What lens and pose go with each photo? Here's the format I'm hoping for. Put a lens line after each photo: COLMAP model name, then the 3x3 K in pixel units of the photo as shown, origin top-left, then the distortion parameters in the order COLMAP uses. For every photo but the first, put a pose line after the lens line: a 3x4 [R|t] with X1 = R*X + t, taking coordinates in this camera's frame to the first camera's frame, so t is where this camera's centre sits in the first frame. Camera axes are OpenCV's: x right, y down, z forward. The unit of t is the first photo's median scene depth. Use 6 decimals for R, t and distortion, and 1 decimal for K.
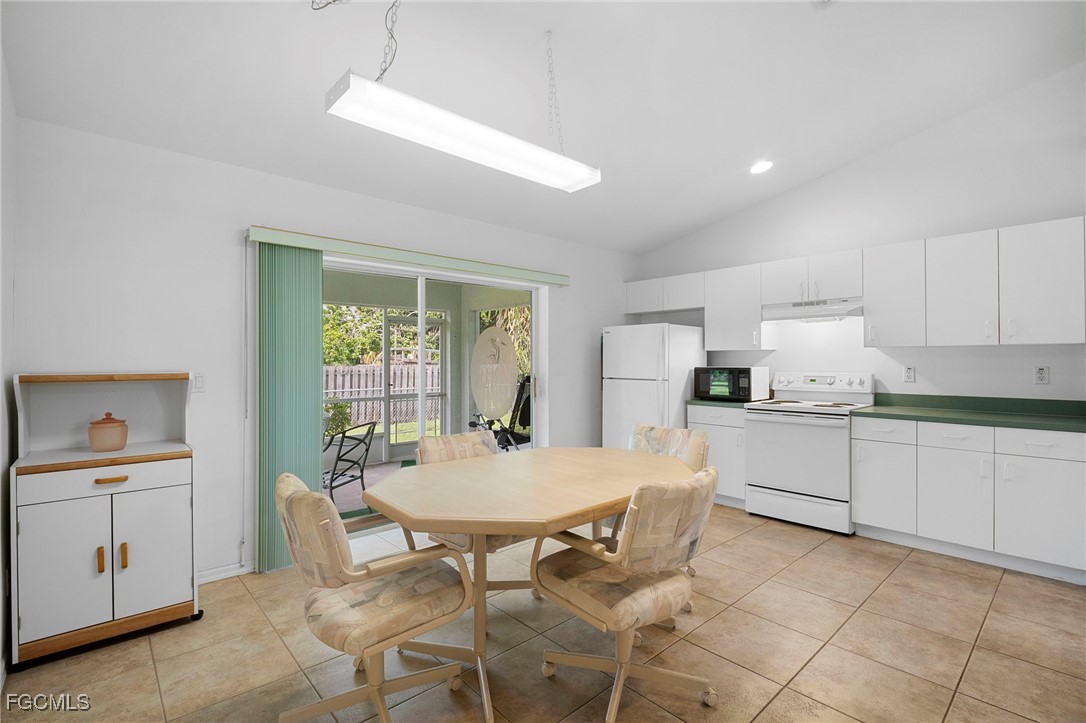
lens RADIAL K [[499.9, 0, 528.8], [0, 499.9, 358.5], [0, 0, 1]] dist [-0.005274, -0.003353]
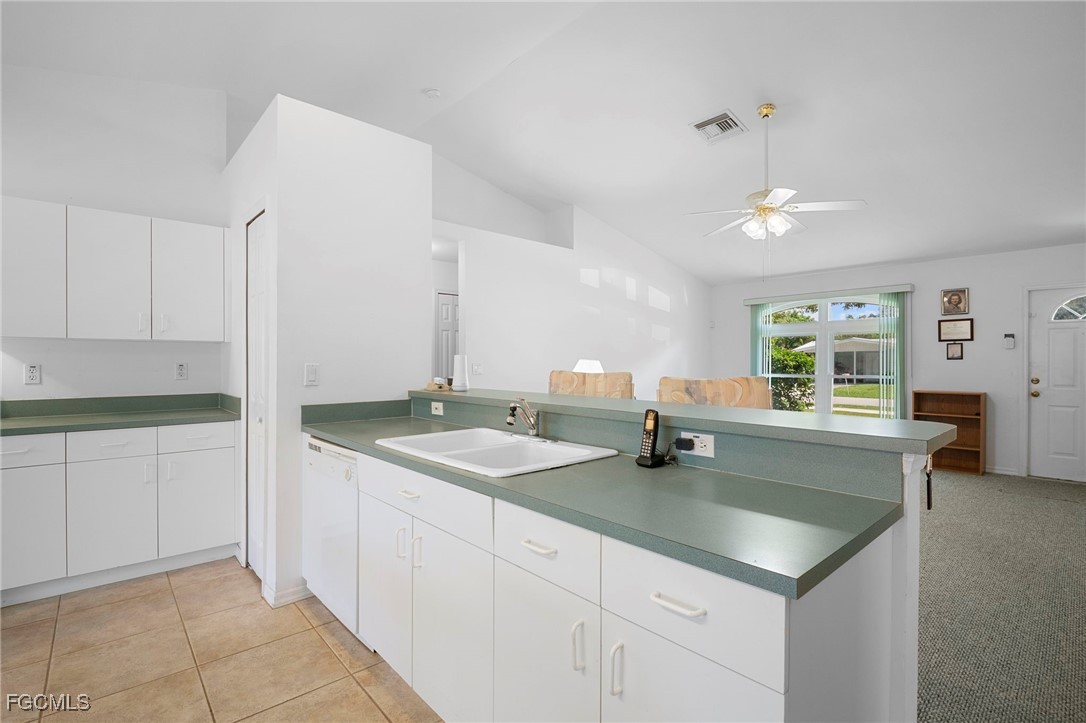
lens RADIAL K [[499.9, 0, 544.2], [0, 499.9, 361.2], [0, 0, 1]] dist [-0.005274, -0.003353]
pose [[-0.010715, 0.001799, 0.999941, -0.014416], [-0.004199, 0.999989, -0.001844, 0.012776], [-0.999934, -0.004219, -0.010708, 0.279470]]
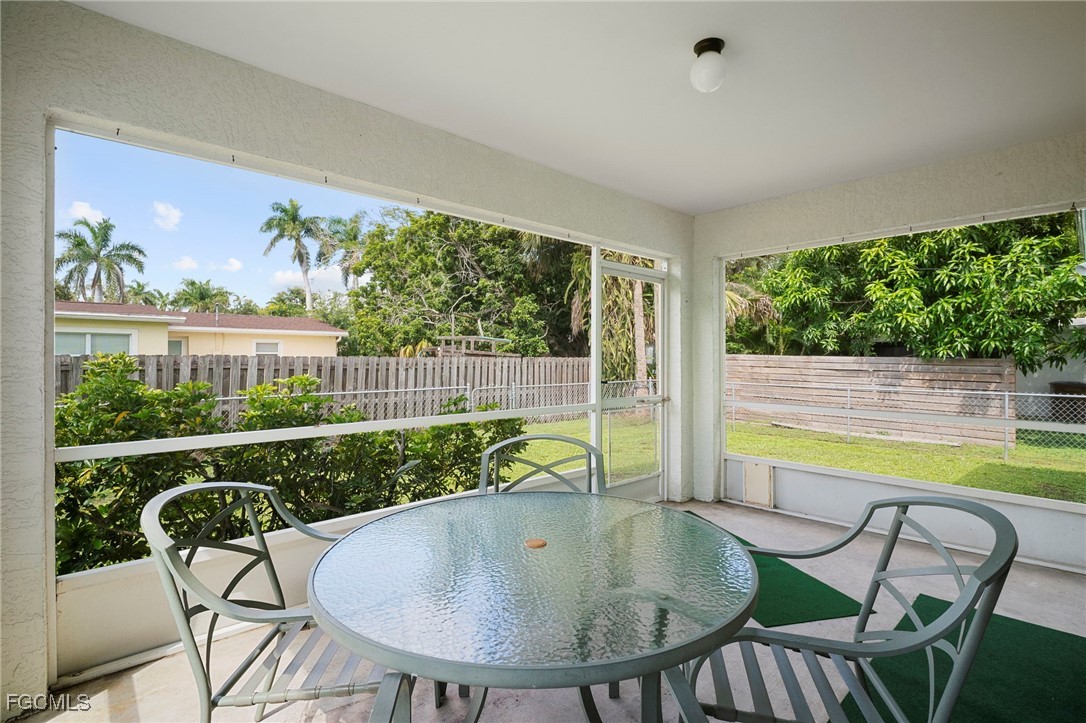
lens RADIAL K [[499.9, 0, 542.2], [0, 499.9, 352.8], [0, 0, 1]] dist [-0.005274, -0.003353]
pose [[0.999687, 0.008411, 0.023580, -0.848855], [-0.008264, 0.999946, -0.006347, 0.052149], [-0.023632, 0.006150, 0.999702, 1.096160]]
